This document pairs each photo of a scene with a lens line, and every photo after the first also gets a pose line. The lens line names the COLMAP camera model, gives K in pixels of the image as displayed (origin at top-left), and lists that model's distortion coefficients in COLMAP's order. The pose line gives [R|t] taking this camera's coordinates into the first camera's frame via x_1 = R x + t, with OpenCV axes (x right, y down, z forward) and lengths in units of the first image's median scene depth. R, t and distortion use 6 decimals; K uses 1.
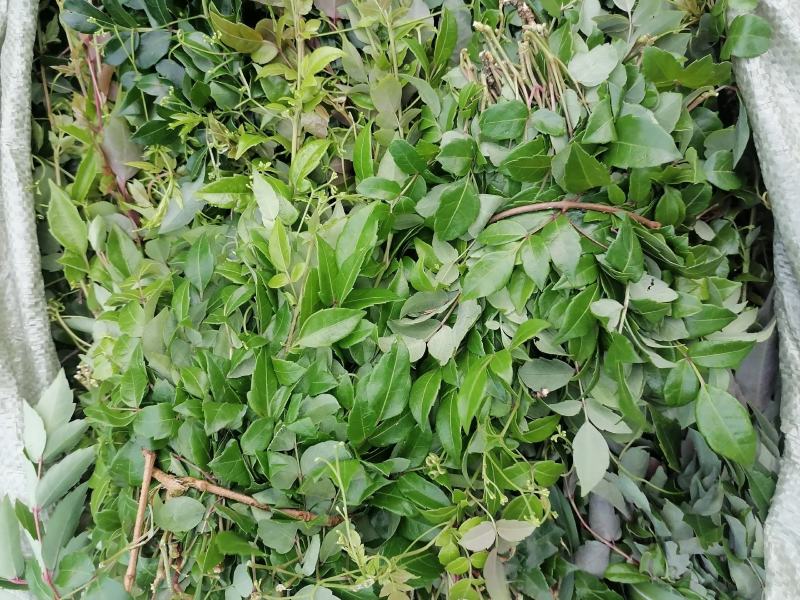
lens RADIAL K [[603.5, 0, 400.0], [0, 603.5, 300.0], [0, 0, 1]] dist [0.061303, -0.082539]
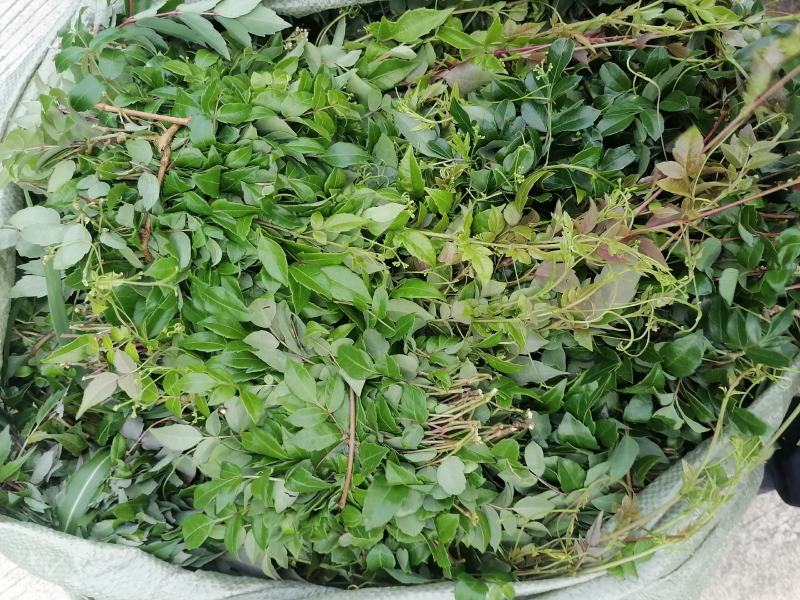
lens RADIAL K [[597.5, 0, 400.0], [0, 597.5, 300.0], [0, 0, 1]] dist [0.103035, -0.129567]
pose [[-0.067066, 0.993204, 0.095119, -0.162712], [-0.978804, -0.083982, 0.186790, -0.454645], [0.193509, -0.080575, 0.977784, -0.242529]]
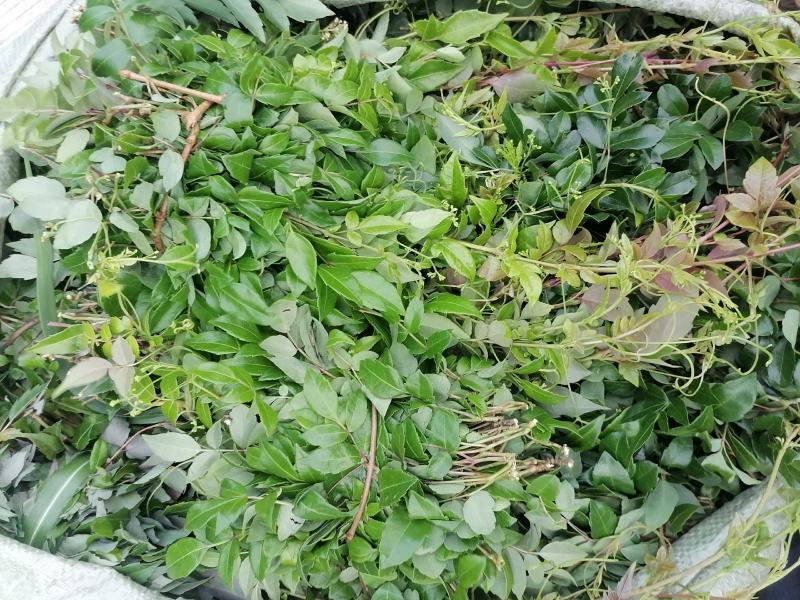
lens RADIAL K [[597.5, 0, 400.0], [0, 597.5, 300.0], [0, 0, 1]] dist [0.103035, -0.129567]
pose [[-0.153312, 0.986691, 0.054194, -0.121814], [-0.976745, -0.159629, 0.143134, -0.313053], [0.149880, -0.030990, 0.988218, -0.160034]]
